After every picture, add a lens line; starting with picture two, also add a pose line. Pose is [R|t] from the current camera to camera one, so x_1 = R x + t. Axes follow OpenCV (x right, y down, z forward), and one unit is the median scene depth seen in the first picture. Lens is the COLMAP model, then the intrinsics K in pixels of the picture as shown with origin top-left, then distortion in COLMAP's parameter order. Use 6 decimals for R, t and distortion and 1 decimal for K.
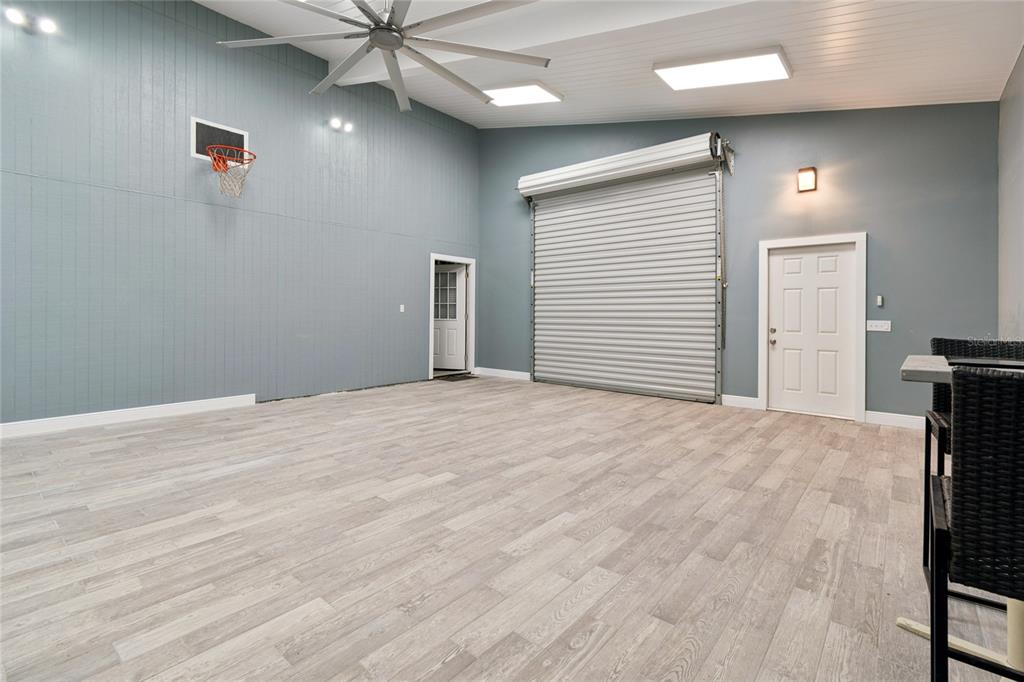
lens RADIAL K [[465.4, 0, 512.0], [0, 465.4, 341.0], [0, 0, 1]] dist [-0.000868, -0.000243]
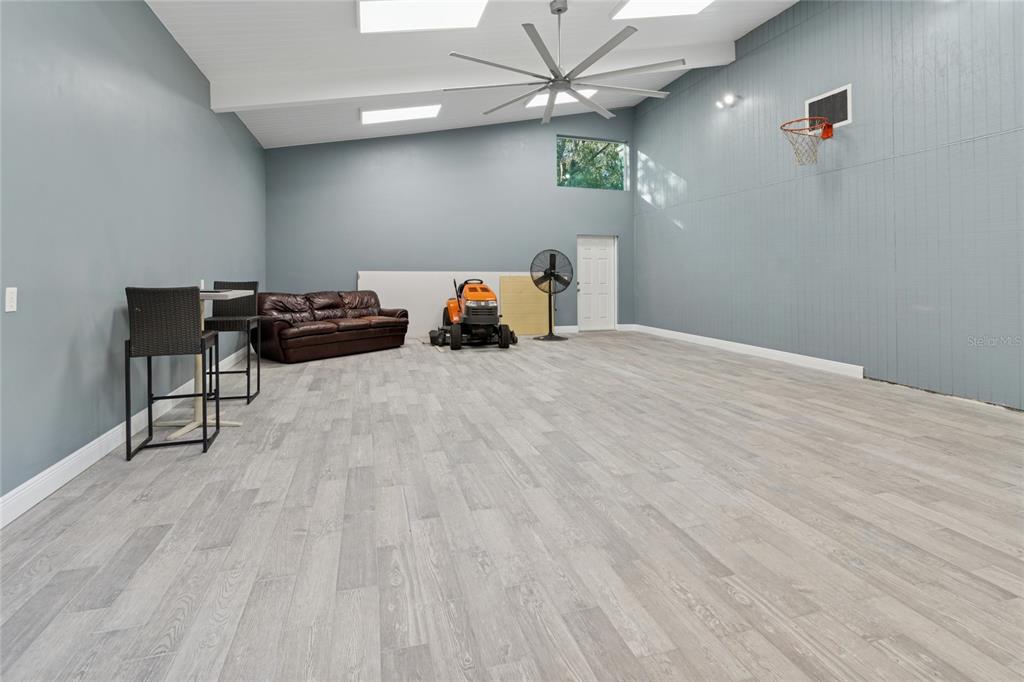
lens RADIAL K [[463.5, 0, 514.7], [0, 463.5, 313.1], [0, 0, 1]] dist [0.000464, -0.000186]
pose [[-0.522626, 0.059881, -0.850457, 1.054007], [-0.060553, 0.992404, 0.107088, -0.086688], [0.850409, 0.107465, -0.515030, 1.662071]]
